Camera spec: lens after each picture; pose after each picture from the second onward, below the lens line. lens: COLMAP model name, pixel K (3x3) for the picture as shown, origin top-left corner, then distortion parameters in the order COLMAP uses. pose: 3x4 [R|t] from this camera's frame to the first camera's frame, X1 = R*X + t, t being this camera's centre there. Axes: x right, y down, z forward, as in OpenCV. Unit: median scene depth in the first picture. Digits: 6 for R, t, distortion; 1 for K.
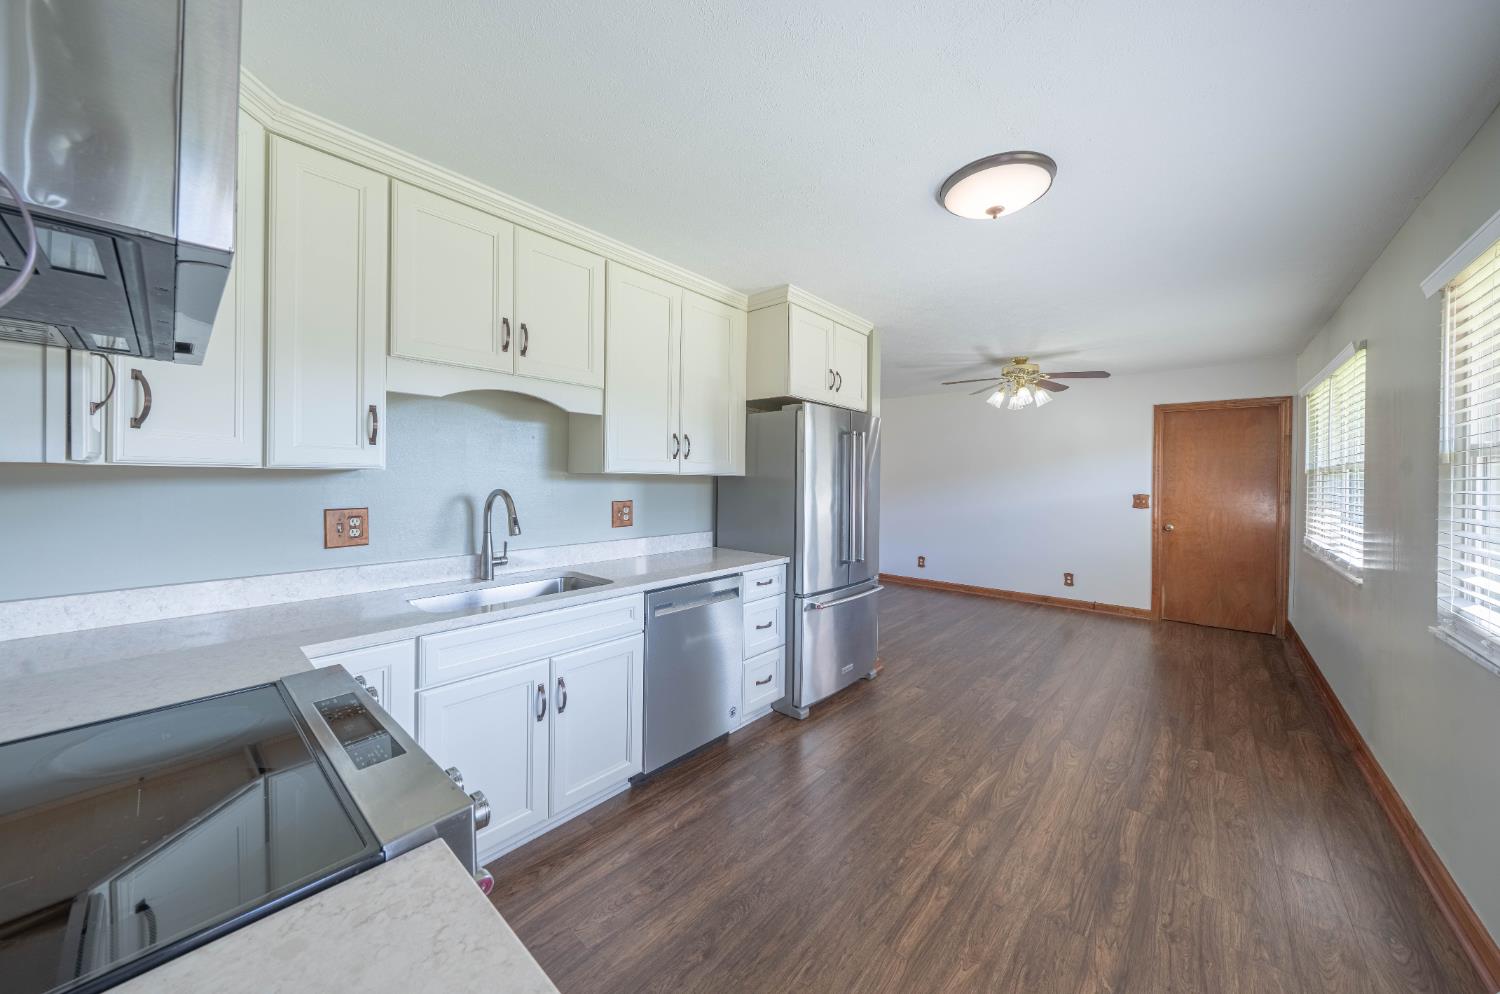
lens RADIAL K [[517.3, 0, 748.8], [0, 517.3, 484.7], [0, 0, 1]] dist [-0.001689, -0.000351]
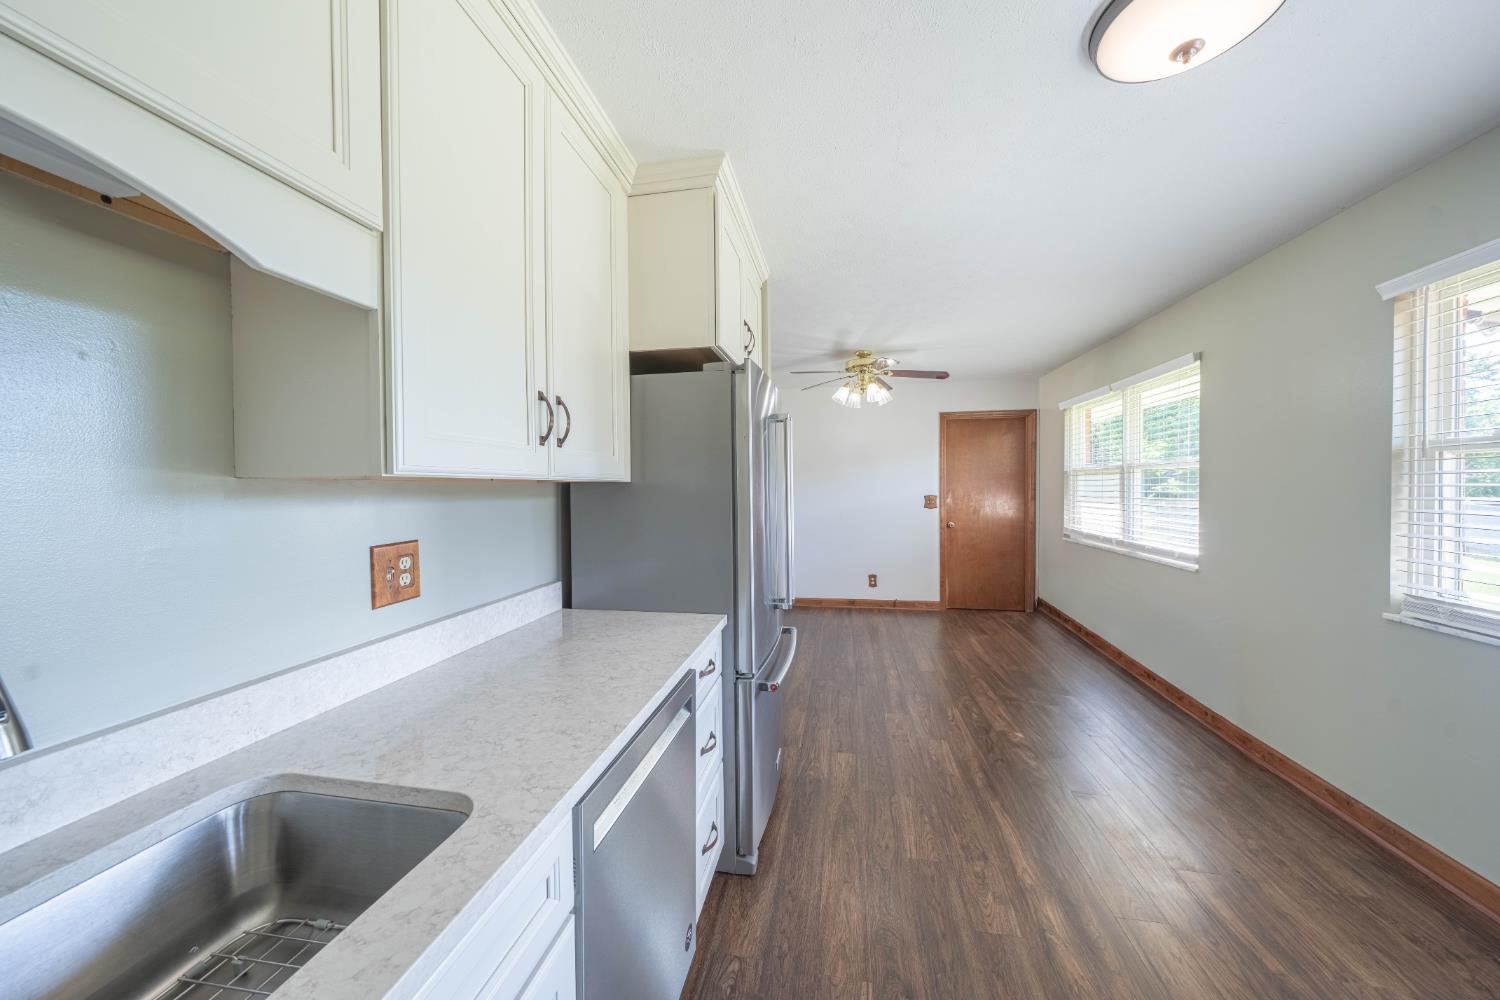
lens RADIAL K [[517.3, 0, 747.7], [0, 517.3, 499.3], [0, 0, 1]] dist [-0.001689, -0.000351]
pose [[0.860482, -0.030170, 0.508586, -0.206440], [0.023194, 0.999530, 0.020051, -0.006508], [-0.508952, -0.005457, 0.860778, 0.473889]]
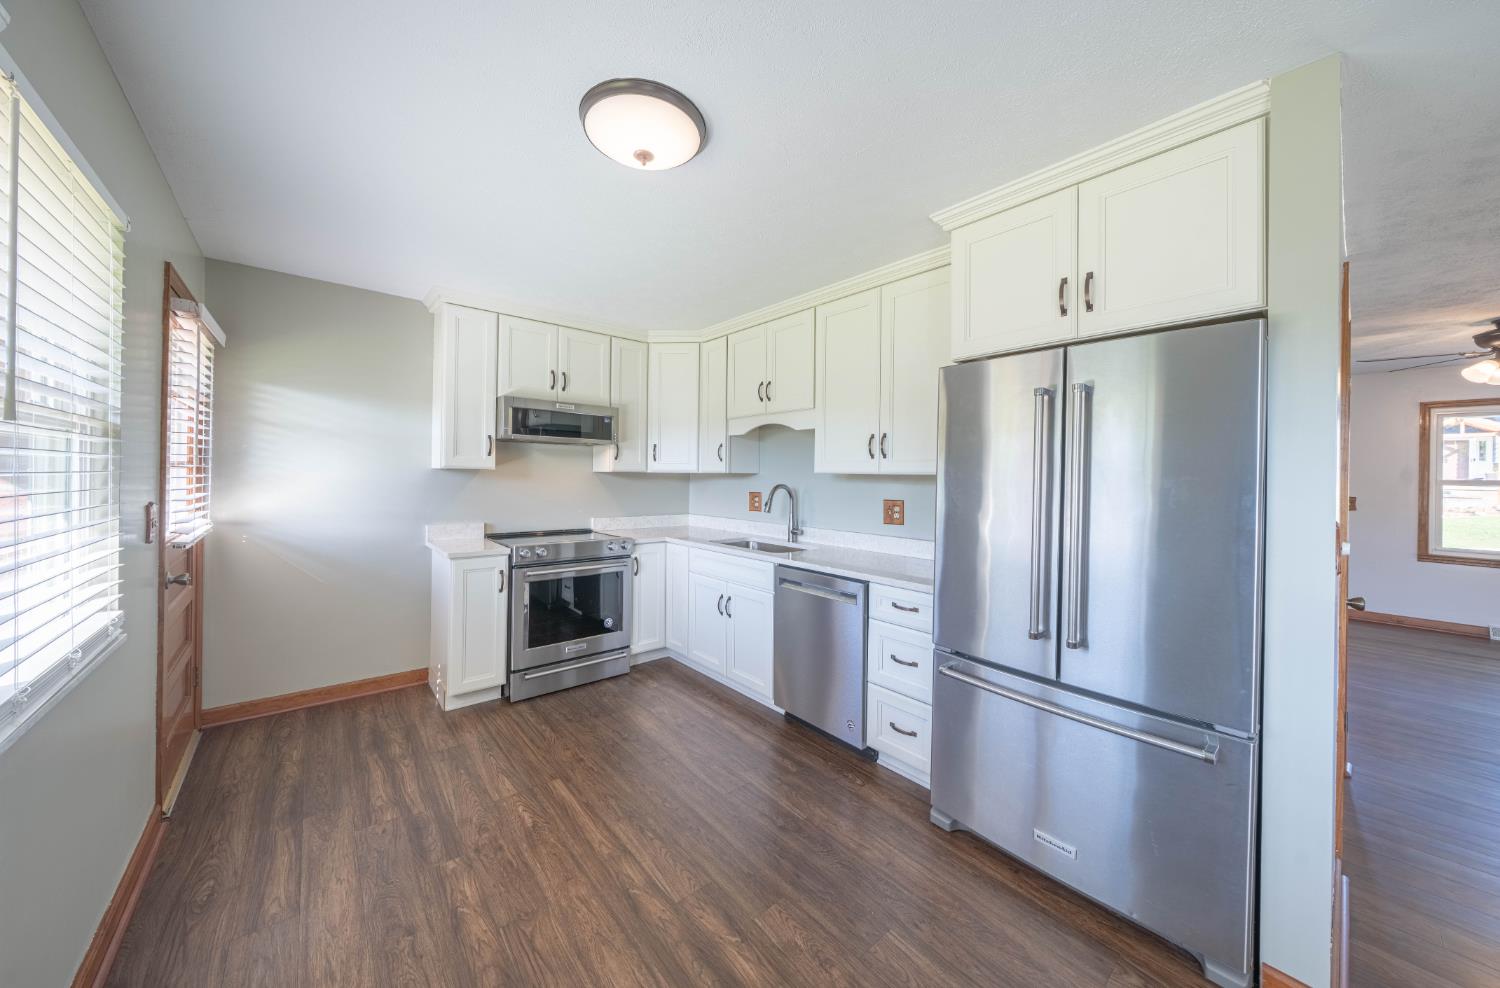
lens RADIAL K [[517.3, 0, 749.4], [0, 517.3, 478.1], [0, 0, 1]] dist [-0.001689, -0.000351]
pose [[-0.145643, -0.008356, -0.989302, 0.836456], [-0.025570, 0.999662, -0.004679, -0.000850], [0.989007, 0.024615, -0.145807, 0.848538]]
